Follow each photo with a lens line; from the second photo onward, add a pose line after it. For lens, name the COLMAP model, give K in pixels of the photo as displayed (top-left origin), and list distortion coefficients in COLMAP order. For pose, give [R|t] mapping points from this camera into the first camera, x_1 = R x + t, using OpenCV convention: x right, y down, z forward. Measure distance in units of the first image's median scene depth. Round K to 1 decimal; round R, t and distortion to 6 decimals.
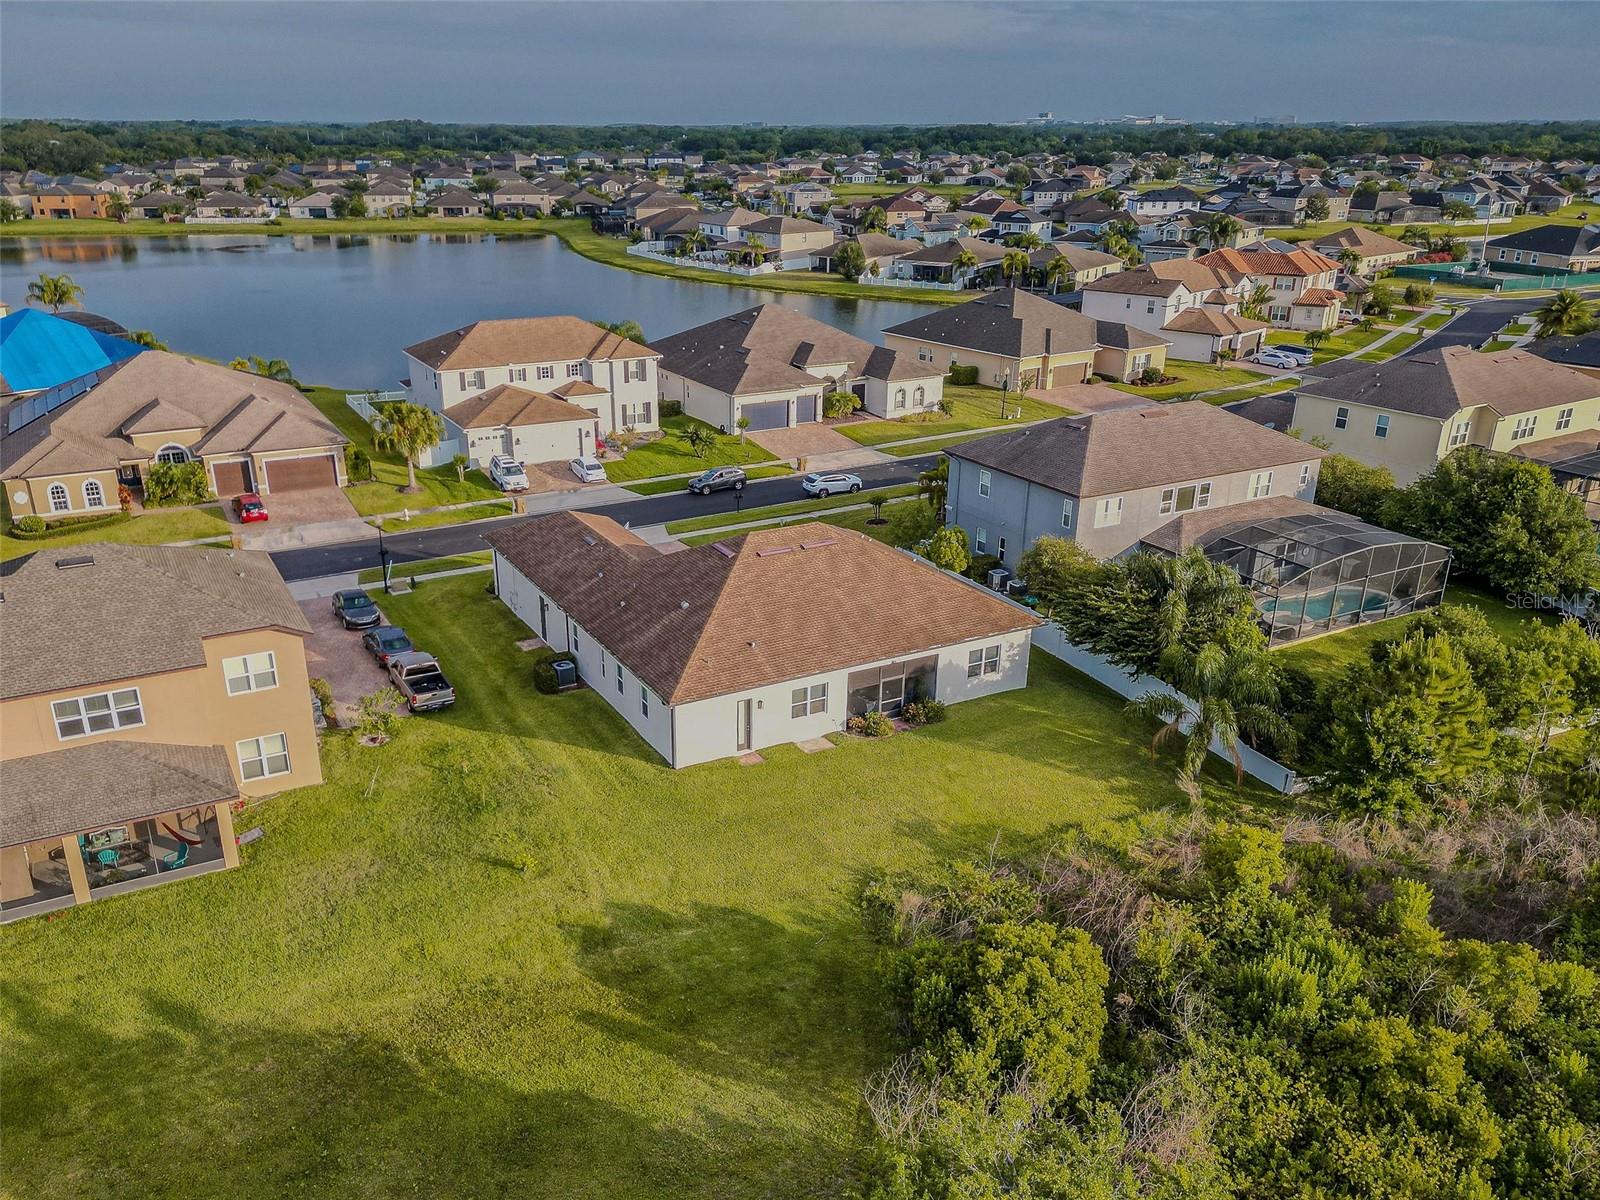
lens RADIAL K [[1234.9, 0, 752.3], [0, 1234.9, 645.5], [0, 0, 1]] dist [0.080340, -0.079398]
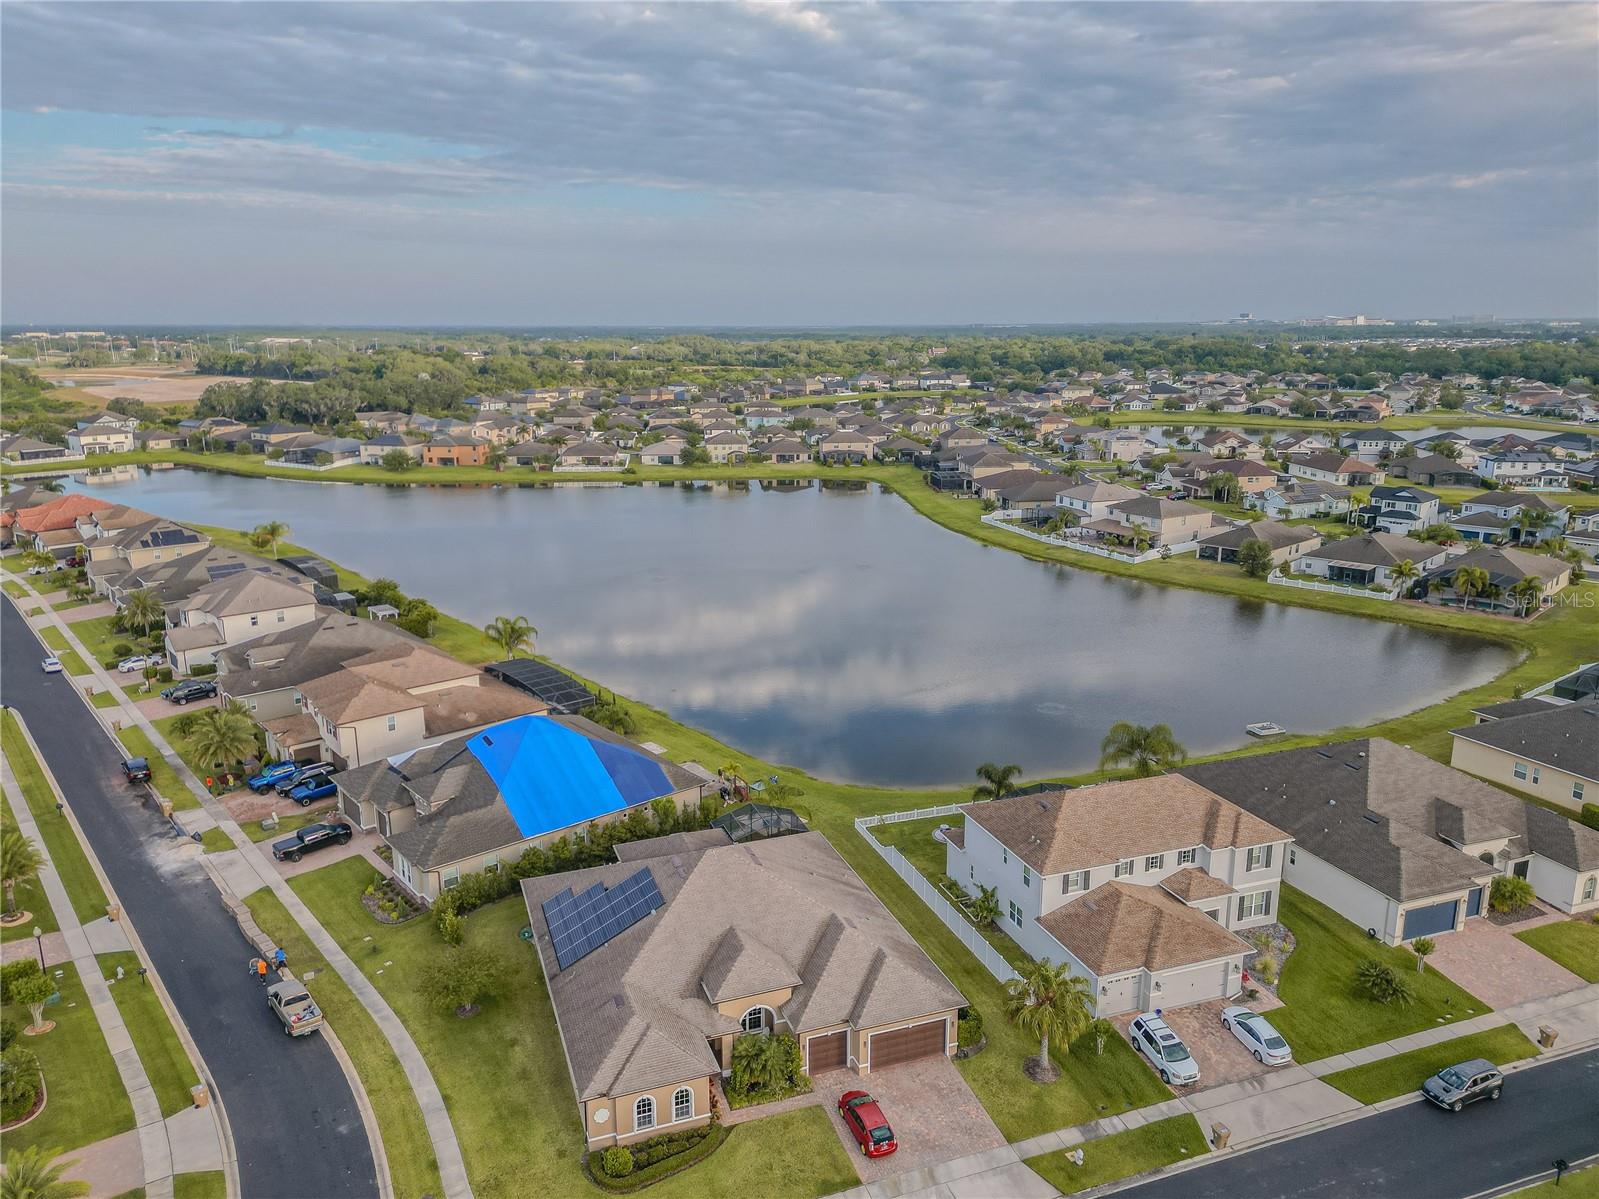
lens RADIAL K [[1130.6, 0, 789.4], [0, 1130.6, 596.0], [0, 0, 1]] dist [0.068894, -0.067687]
pose [[0.989000, 0.029220, -0.145002, -0.132200], [-0.051621, 0.986843, -0.153222, -0.117178], [0.138617, 0.159022, 0.977495, 0.096999]]
